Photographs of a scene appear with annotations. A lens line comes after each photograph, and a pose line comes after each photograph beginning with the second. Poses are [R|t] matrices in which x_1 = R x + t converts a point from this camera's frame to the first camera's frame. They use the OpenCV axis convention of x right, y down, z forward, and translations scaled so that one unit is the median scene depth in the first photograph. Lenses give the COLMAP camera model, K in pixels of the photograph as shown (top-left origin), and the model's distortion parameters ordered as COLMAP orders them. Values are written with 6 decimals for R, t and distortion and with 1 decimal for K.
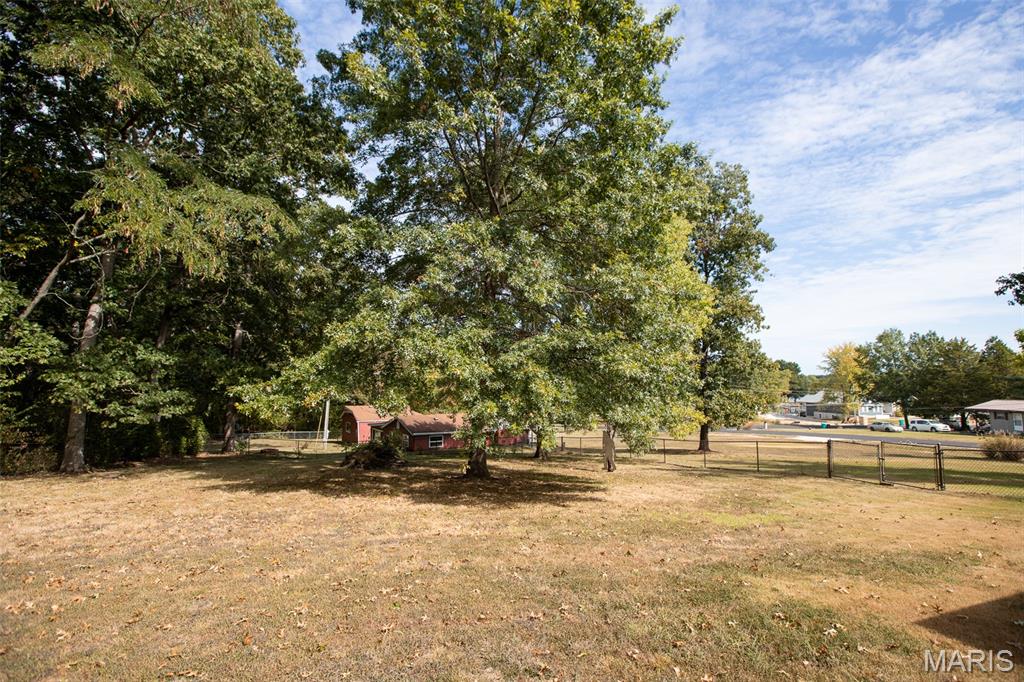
lens RADIAL K [[470.2, 0, 514.8], [0, 470.2, 336.0], [0, 0, 1]] dist [-0.047945, 0.018414]
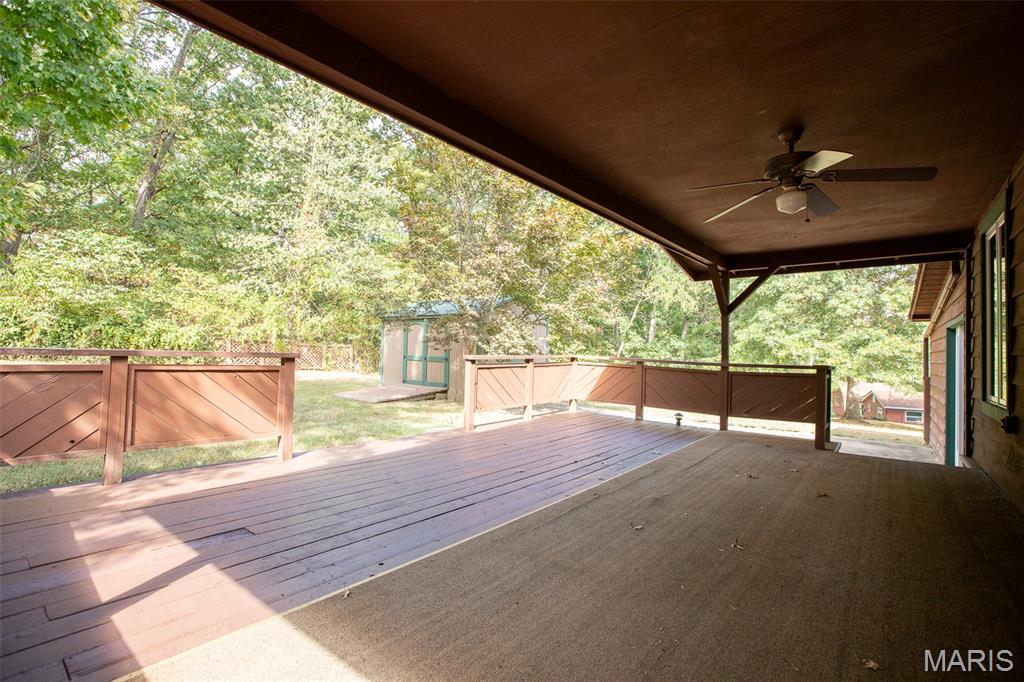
lens RADIAL K [[470.2, 0, 514.8], [0, 470.2, 336.0], [0, 0, 1]] dist [-0.047945, 0.018414]
pose [[0.511925, -0.021826, -0.858753, 0.814408], [0.062253, 0.997991, 0.011745, -0.077139], [0.856772, -0.059472, 0.512255, -0.877311]]
